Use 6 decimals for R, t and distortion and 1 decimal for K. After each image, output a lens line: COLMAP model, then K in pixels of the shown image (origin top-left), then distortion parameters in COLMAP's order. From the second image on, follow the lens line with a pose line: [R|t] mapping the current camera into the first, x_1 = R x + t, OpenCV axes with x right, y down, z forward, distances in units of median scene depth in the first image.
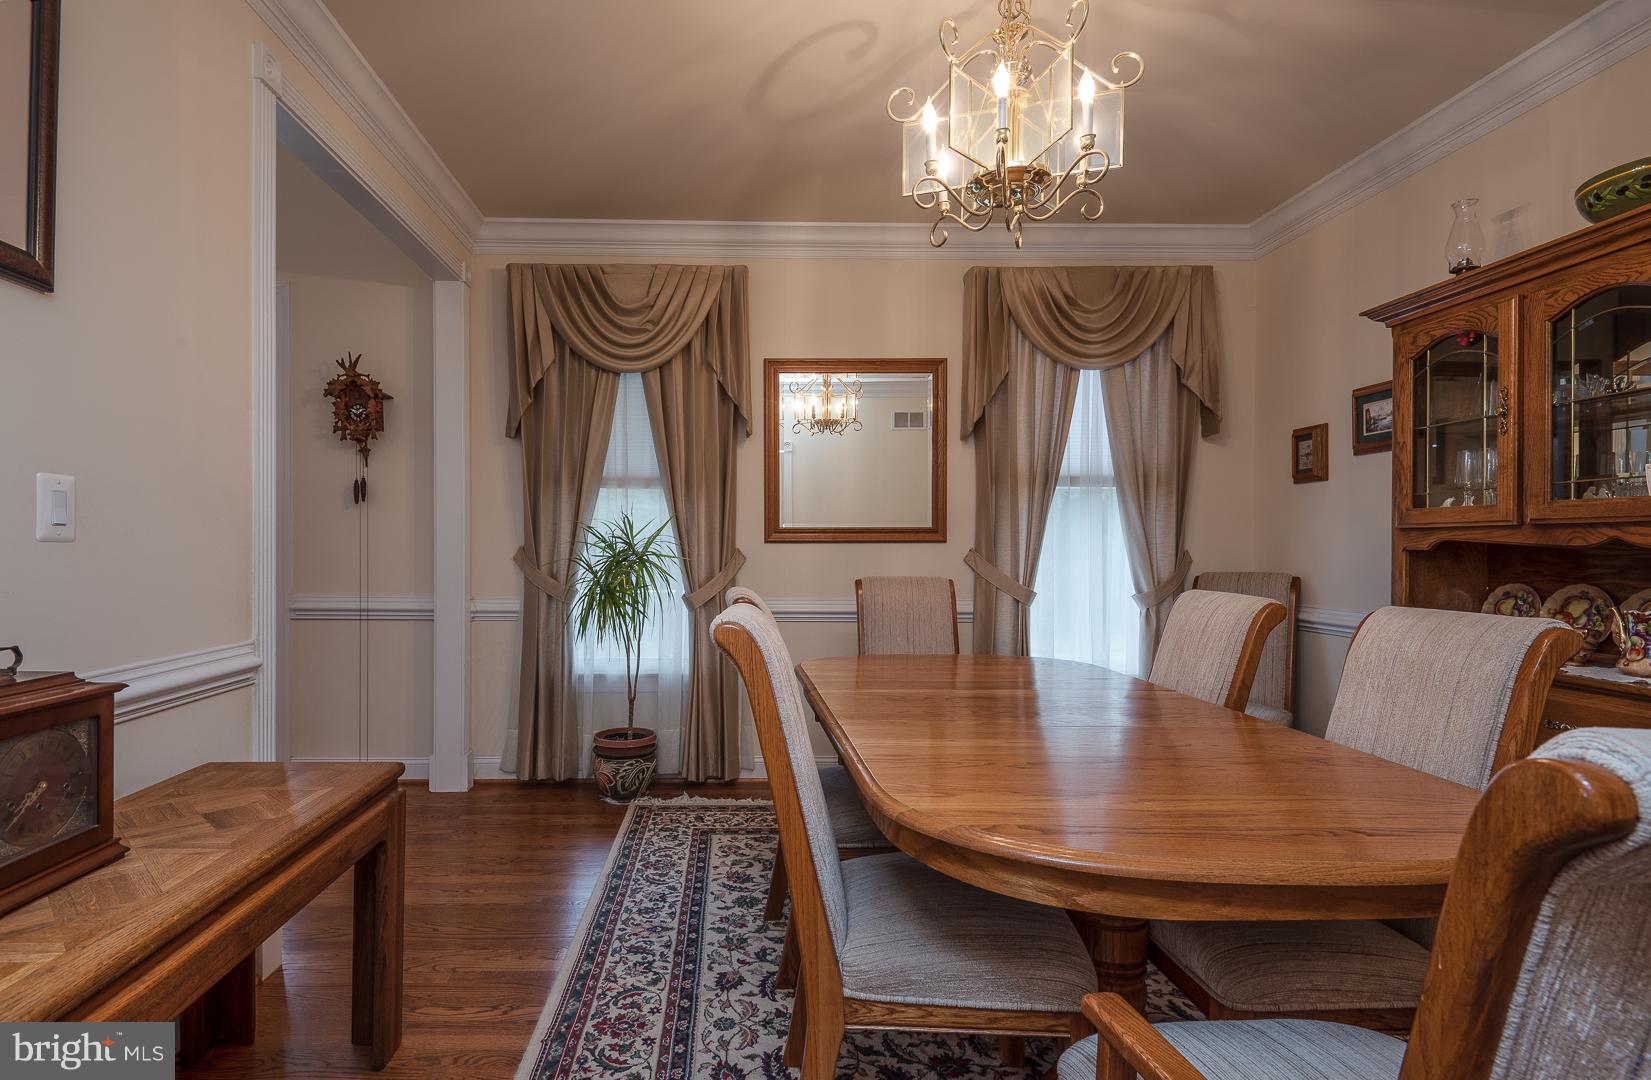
lens RADIAL K [[838.3, 0, 825.5], [0, 838.3, 540.0], [0, 0, 1]] dist [0.000035, -0.000005]
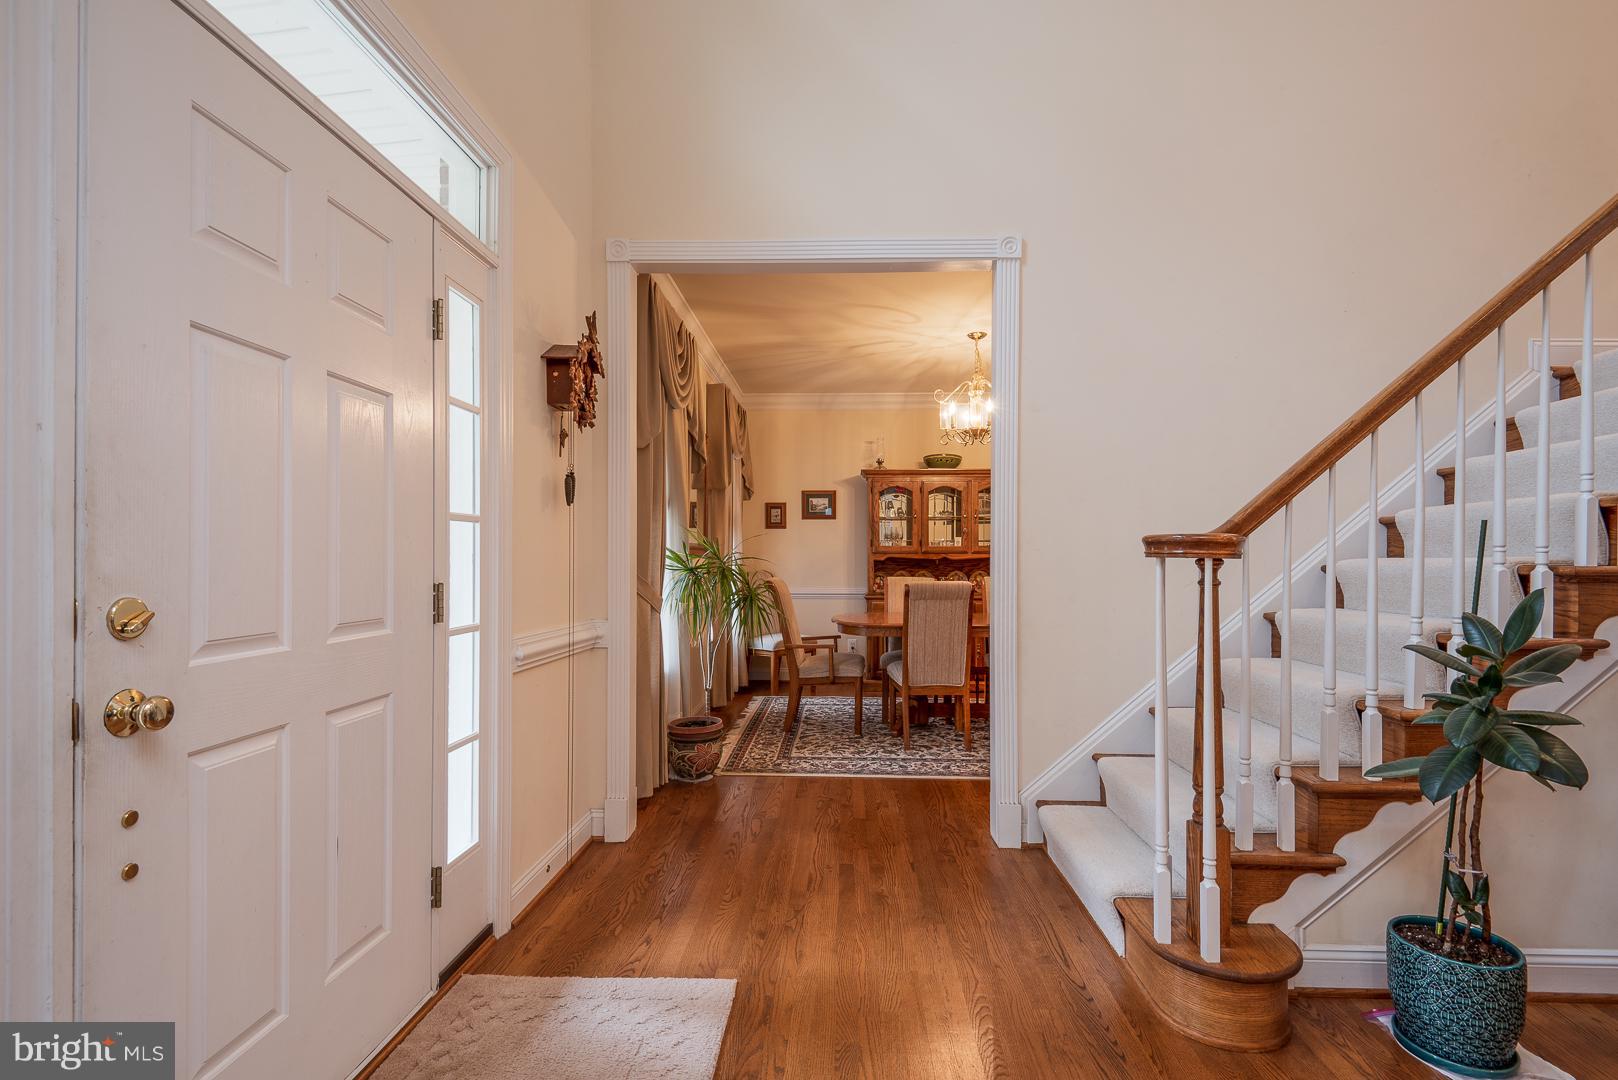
lens RADIAL K [[747.3, 0, 809.0], [0, 747.3, 540.0], [0, 0, 1]] dist [0.000032, -0.000200]
pose [[0.065758, 0.021441, 0.997605, -1.825237], [-0.005974, 0.999760, -0.021093, -0.001622], [-0.997818, -0.004573, 0.065870, 1.106548]]
